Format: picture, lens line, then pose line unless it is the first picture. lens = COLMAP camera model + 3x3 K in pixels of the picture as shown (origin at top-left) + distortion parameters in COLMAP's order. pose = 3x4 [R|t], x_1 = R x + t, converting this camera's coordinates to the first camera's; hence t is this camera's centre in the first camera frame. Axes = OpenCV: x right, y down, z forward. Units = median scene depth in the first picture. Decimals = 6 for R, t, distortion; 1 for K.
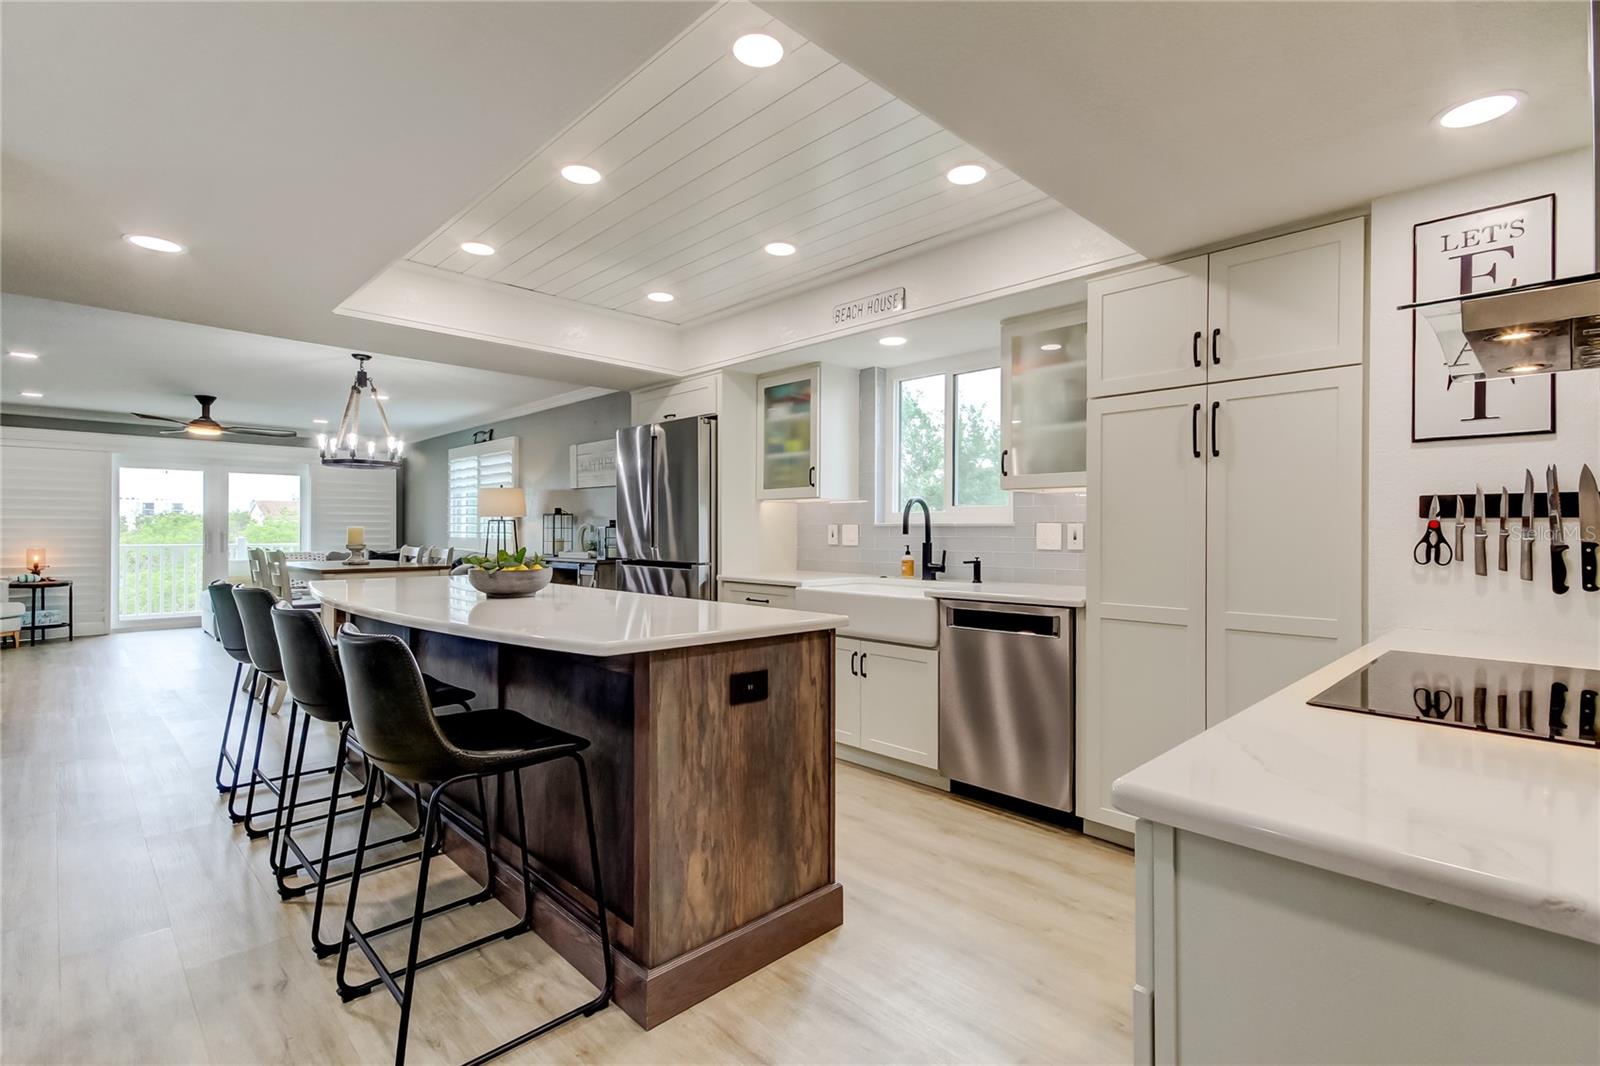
lens RADIAL K [[735.9, 0, 800.0], [0, 735.9, 533.0], [0, 0, 1]] dist [0.015397, -0.010991]
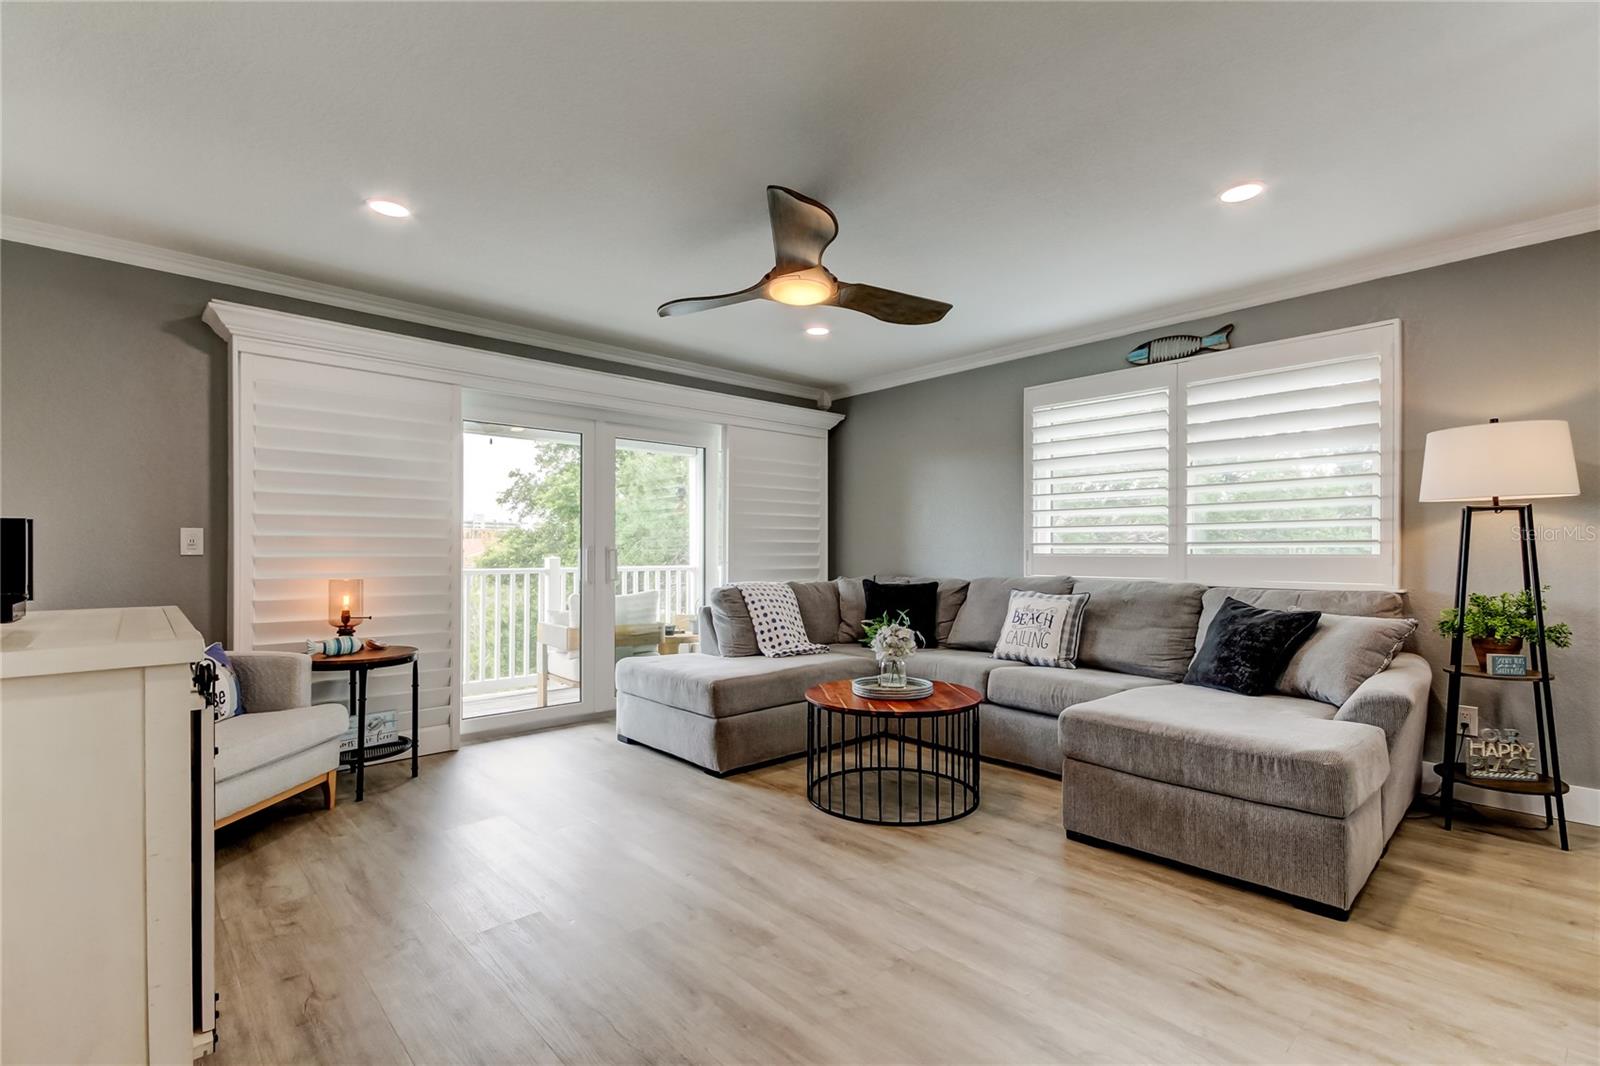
lens RADIAL K [[746.8, 0, 808.2], [0, 746.8, 557.5], [0, 0, 1]] dist [0.028611, 0.000595]
pose [[0.999593, -0.006867, -0.027680, -0.730827], [0.006819, 0.999975, -0.001824, 0.010309], [0.027692, 0.001635, 0.999615, 0.534768]]
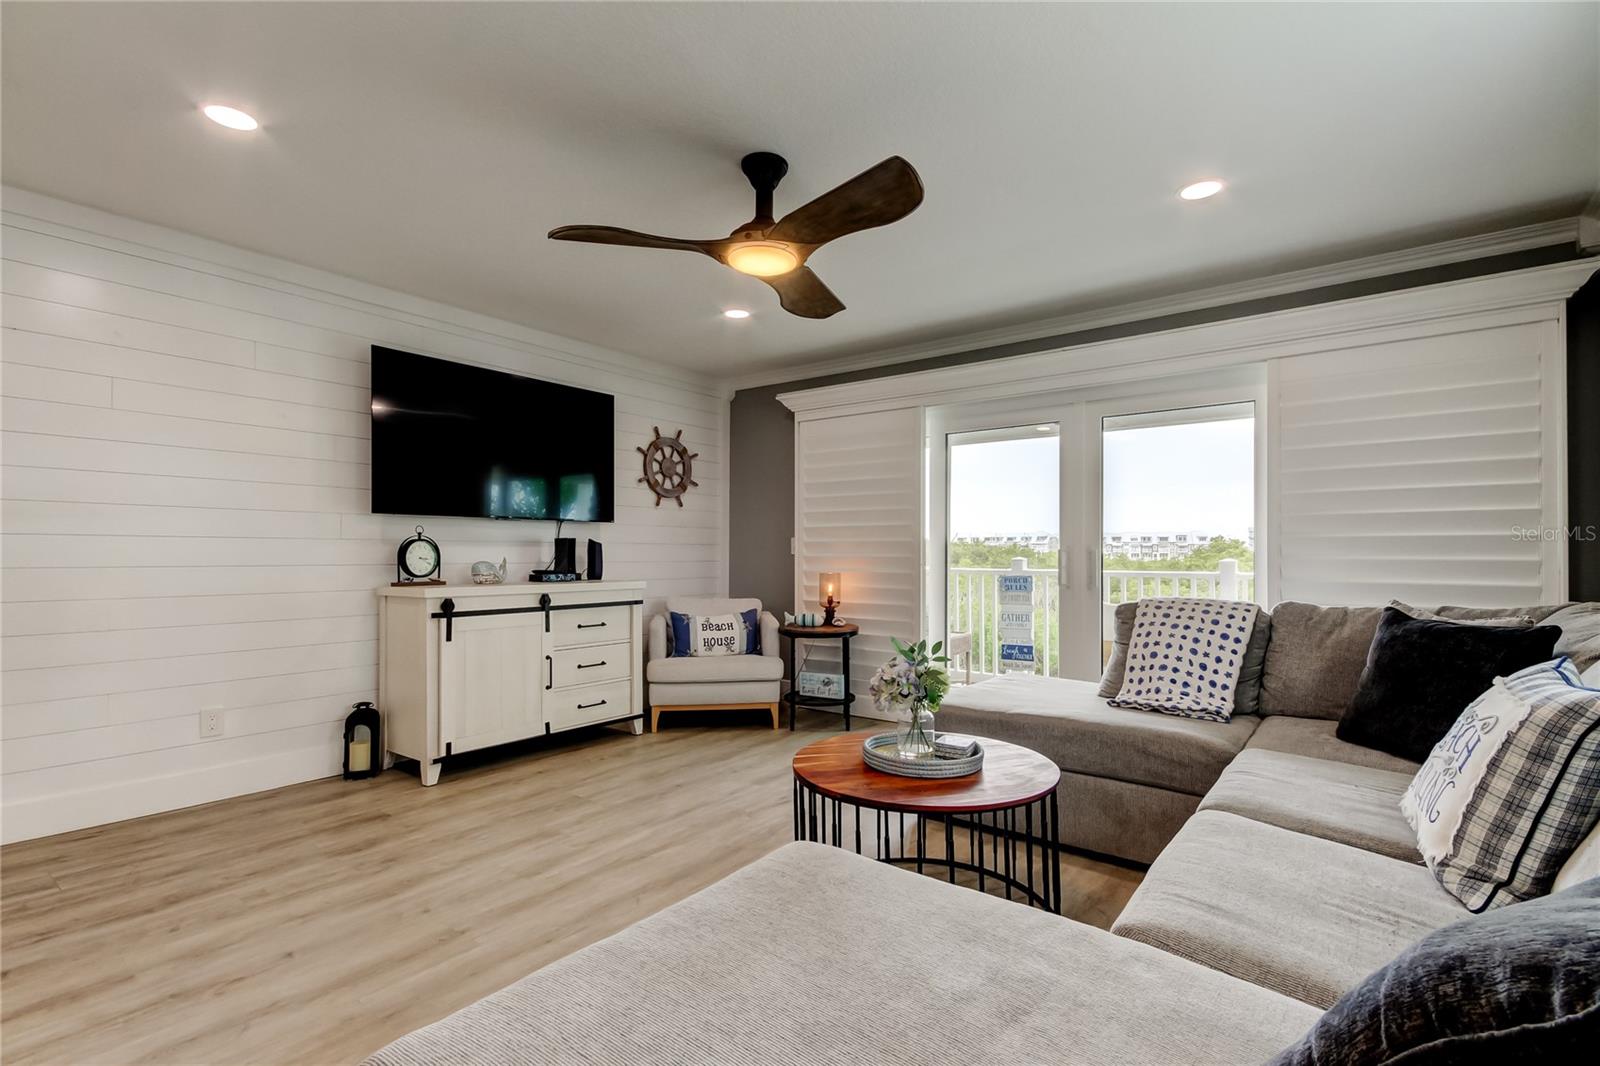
lens RADIAL K [[746.8, 0, 808.2], [0, 746.8, 557.5], [0, 0, 1]] dist [0.028611, 0.000595]
pose [[0.148338, 0.001989, -0.988935, -0.402874], [-0.004025, 0.999991, 0.001407, 0.007019], [0.988929, 0.003772, 0.148344, 0.886066]]
